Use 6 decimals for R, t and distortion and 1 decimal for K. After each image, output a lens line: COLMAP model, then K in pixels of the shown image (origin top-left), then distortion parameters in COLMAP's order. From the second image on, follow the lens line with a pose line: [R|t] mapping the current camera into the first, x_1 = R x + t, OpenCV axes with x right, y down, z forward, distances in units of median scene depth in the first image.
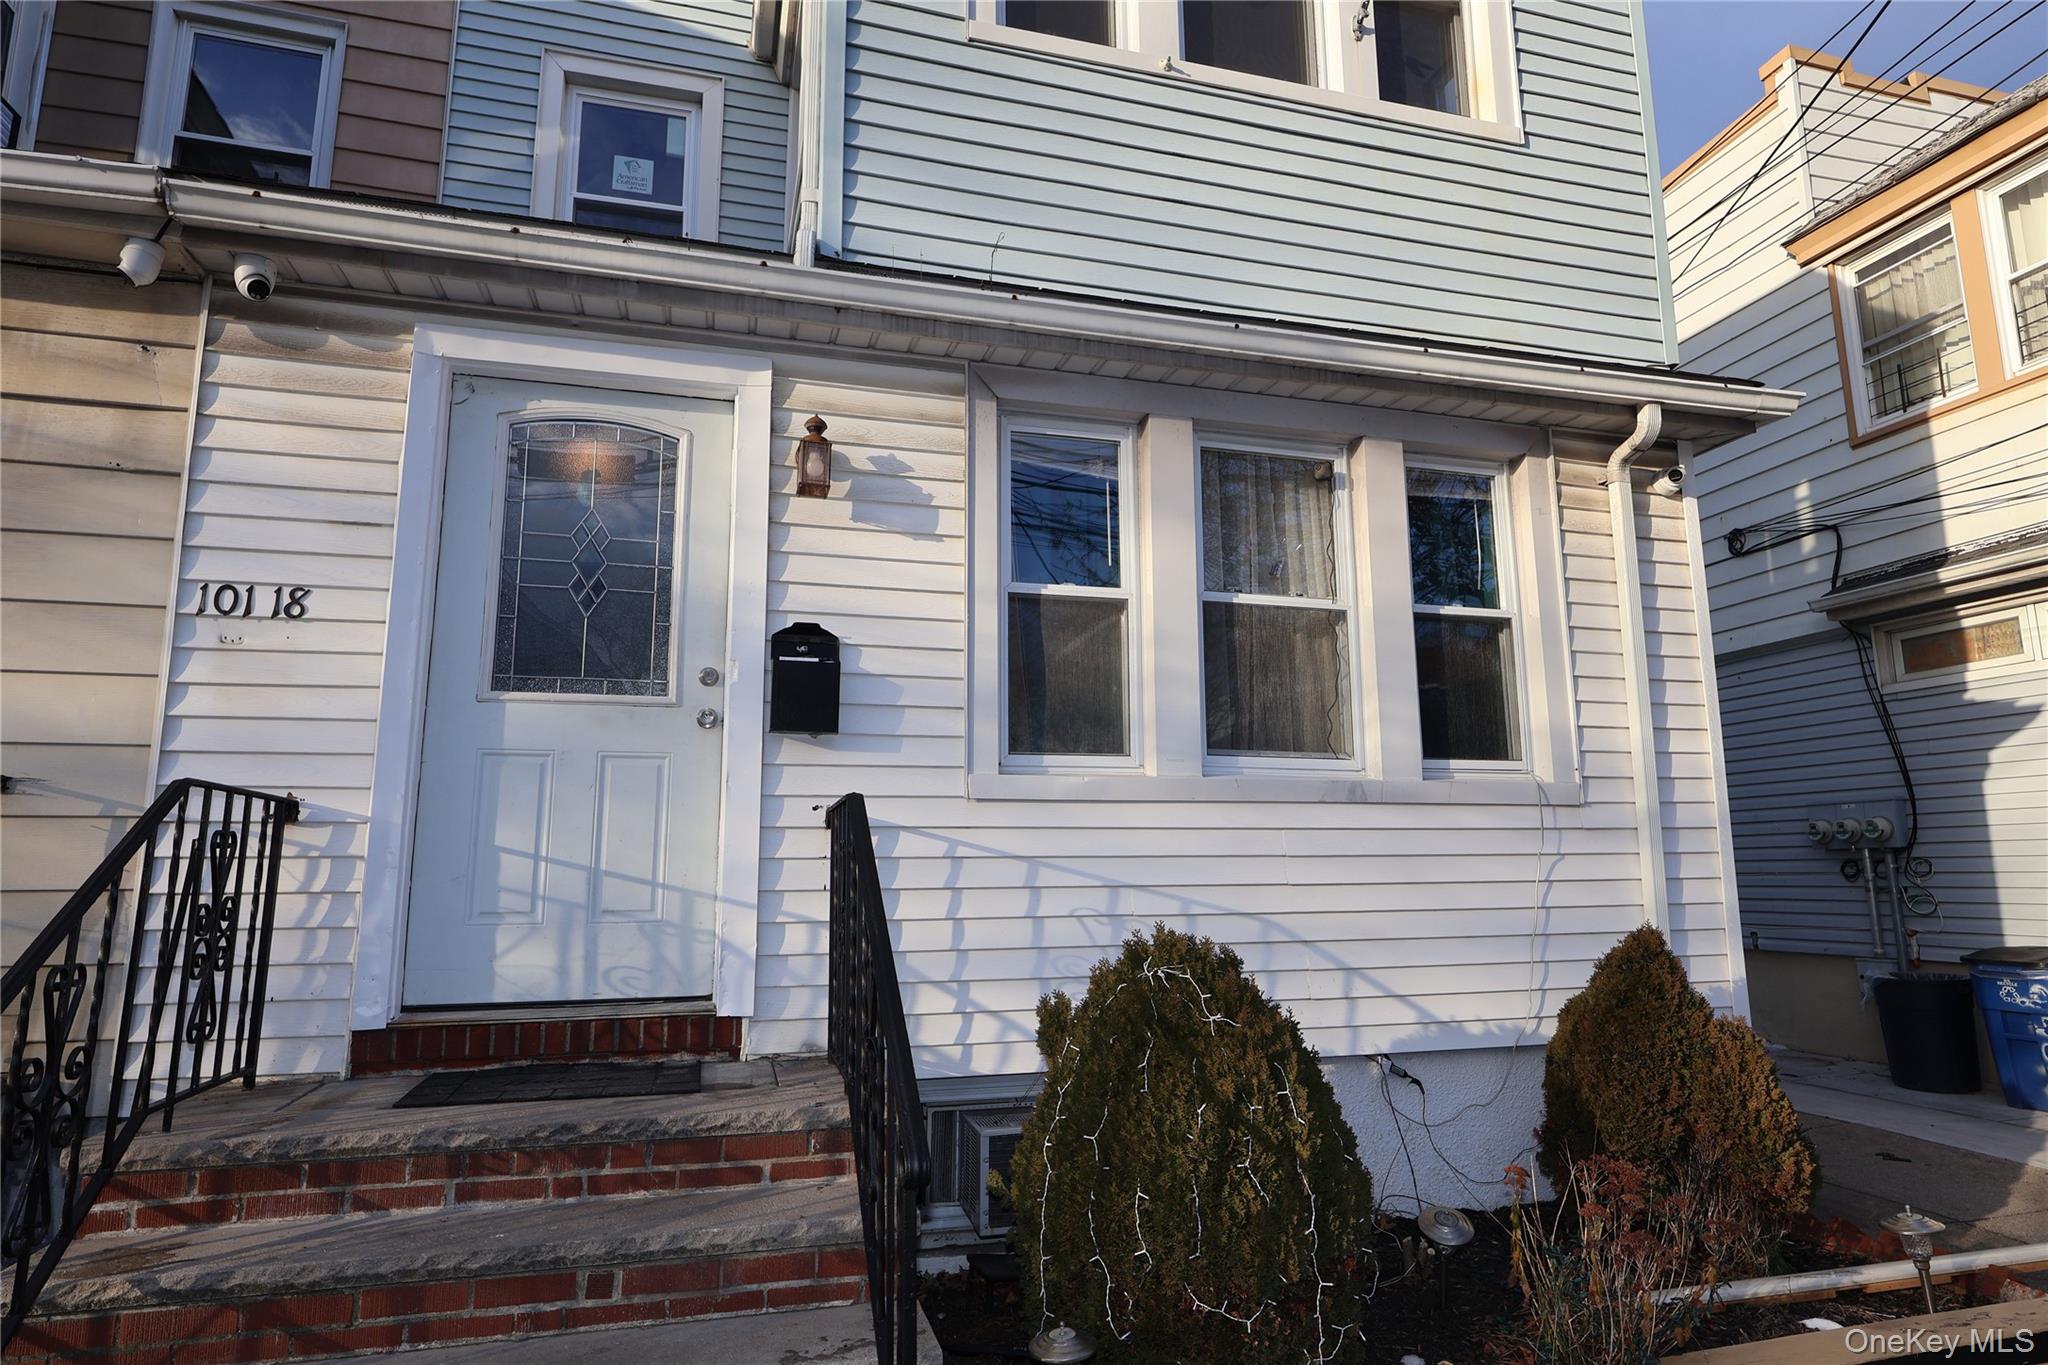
lens RADIAL K [[1114.4, 0, 1024.0], [0, 1114.4, 682.5], [0, 0, 1]] dist [0.005003, -0.006832]
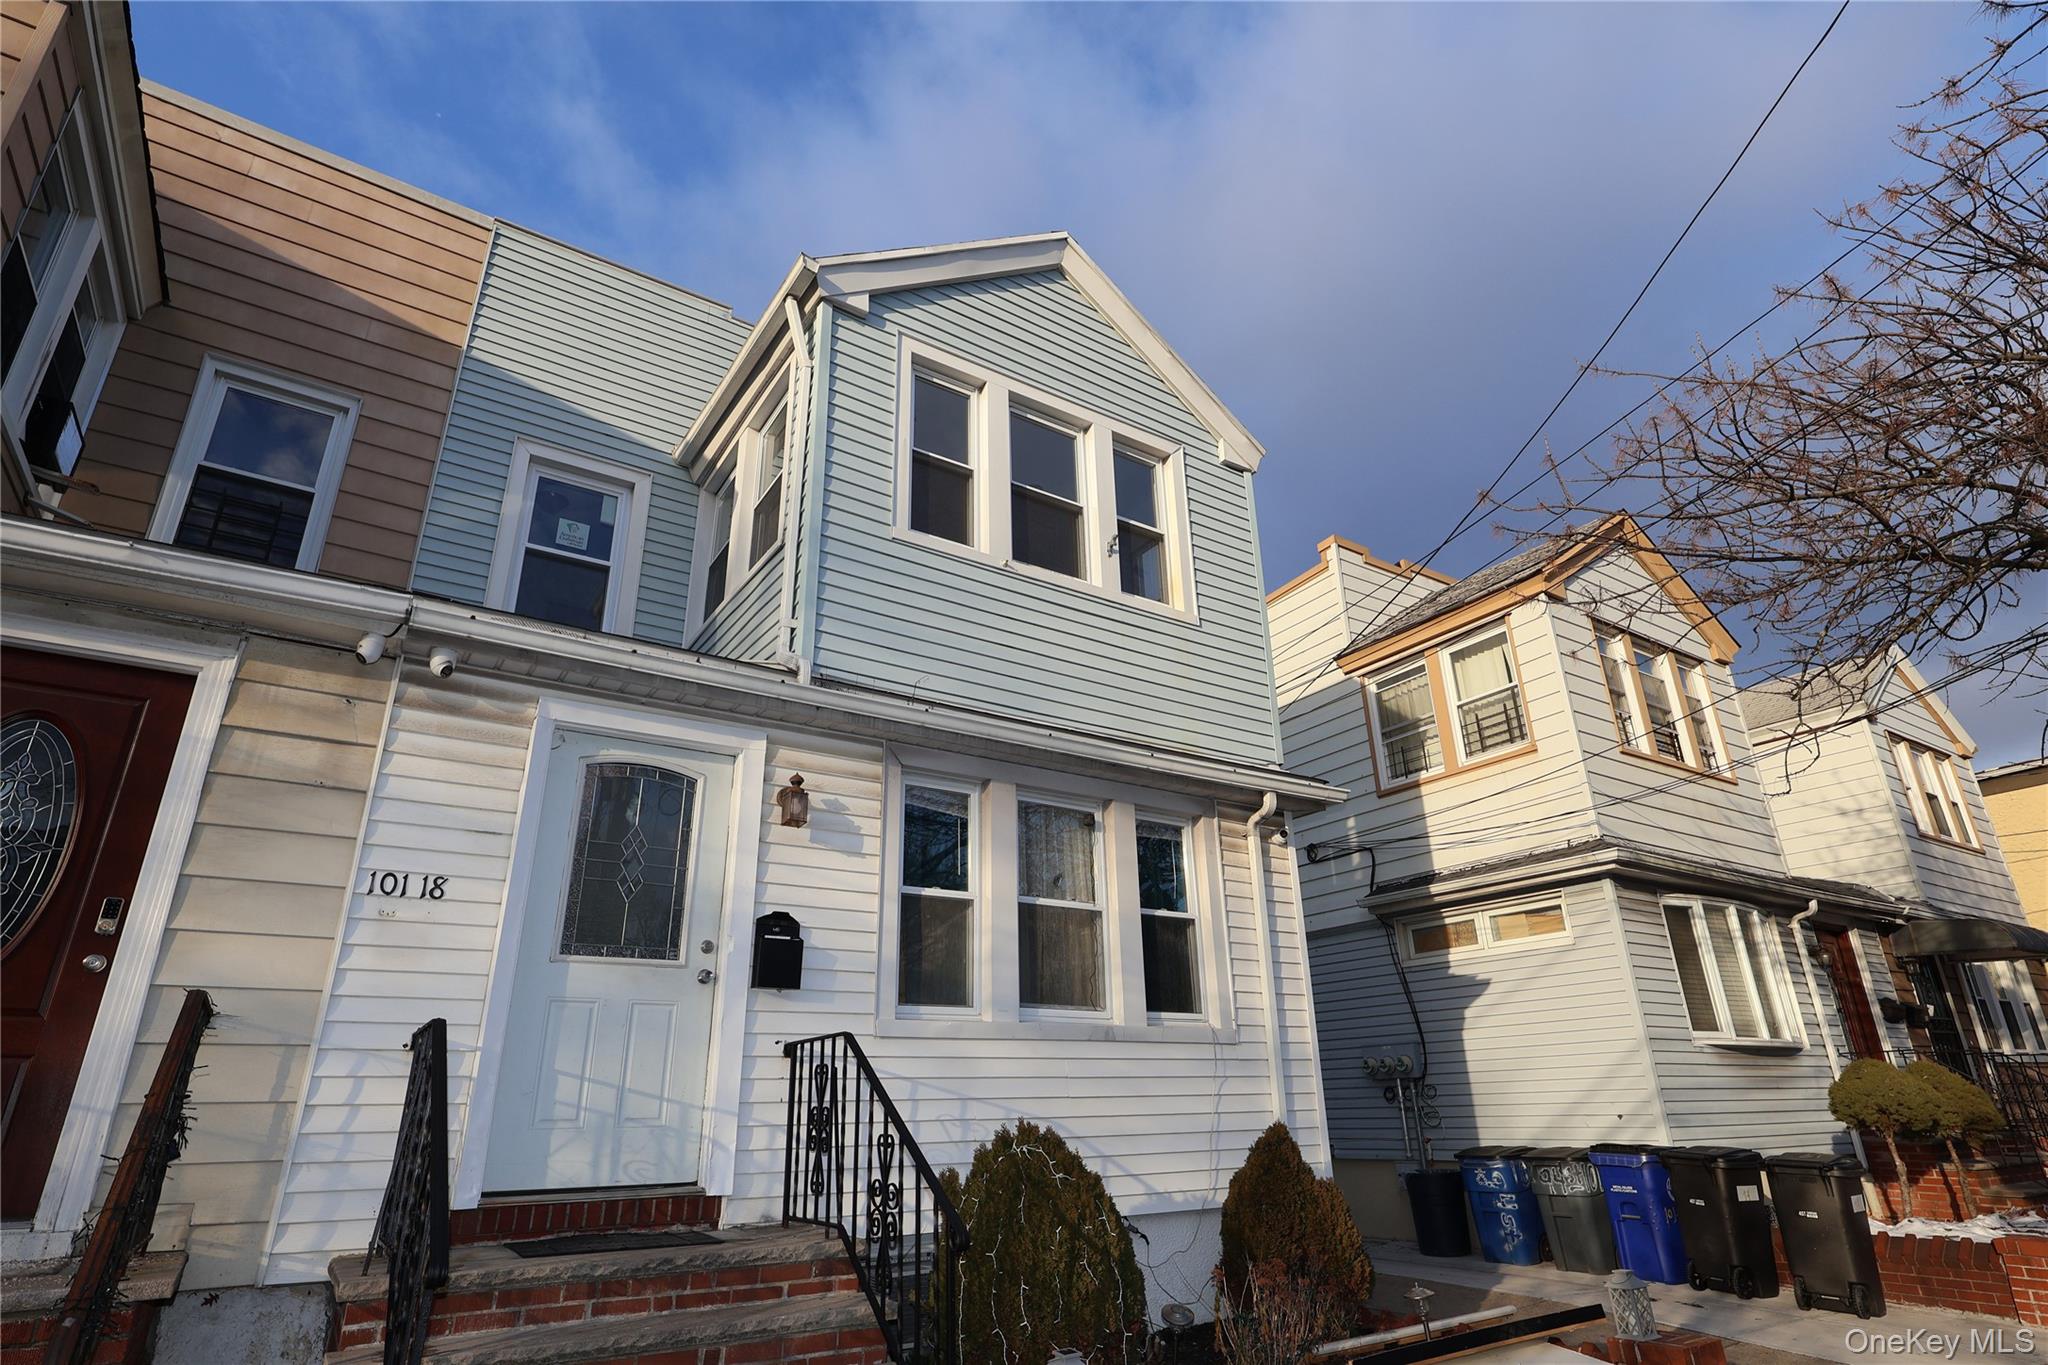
lens RADIAL K [[1040.4, 0, 1024.0], [0, 1040.4, 682.5], [0, 0, 1]] dist [0.025022, -0.034851]
pose [[0.951814, 0.105441, 0.287980, -0.295810], [-0.038296, 0.972551, -0.229516, -0.040790], [-0.304276, 0.207428, 0.929726, -0.430287]]
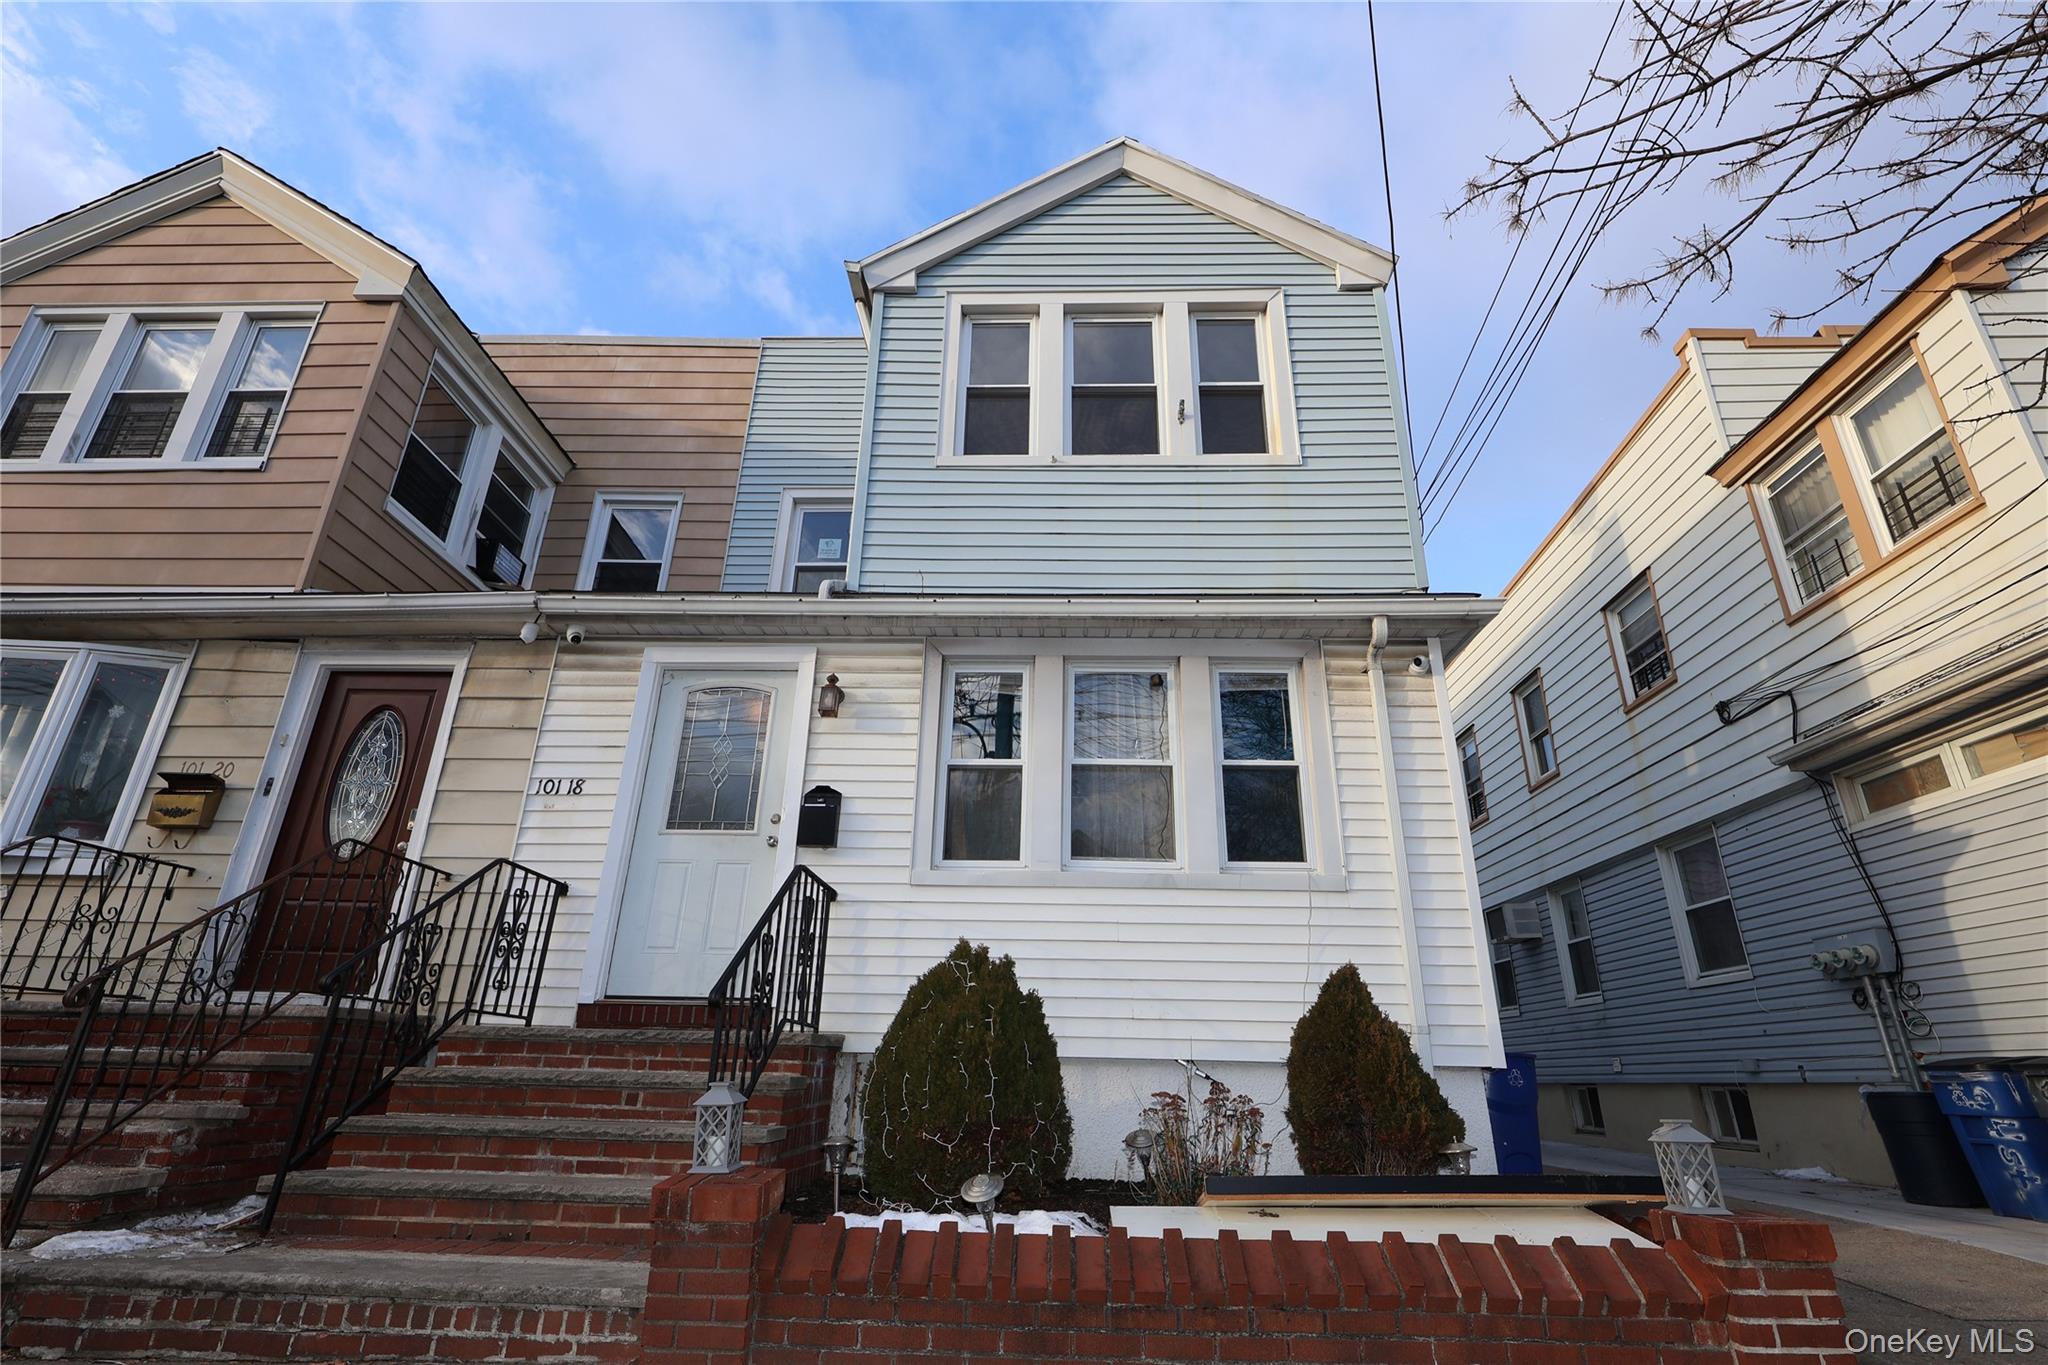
lens RADIAL K [[945.0, 0, 1024.0], [0, 945.0, 682.5], [0, 0, 1]] dist [-0.001163, -0.000180]
pose [[0.956492, -0.088387, -0.278047, 0.511788], [0.022311, 0.972376, -0.232353, 0.134204], [0.290903, 0.216040, 0.932042, -0.334867]]
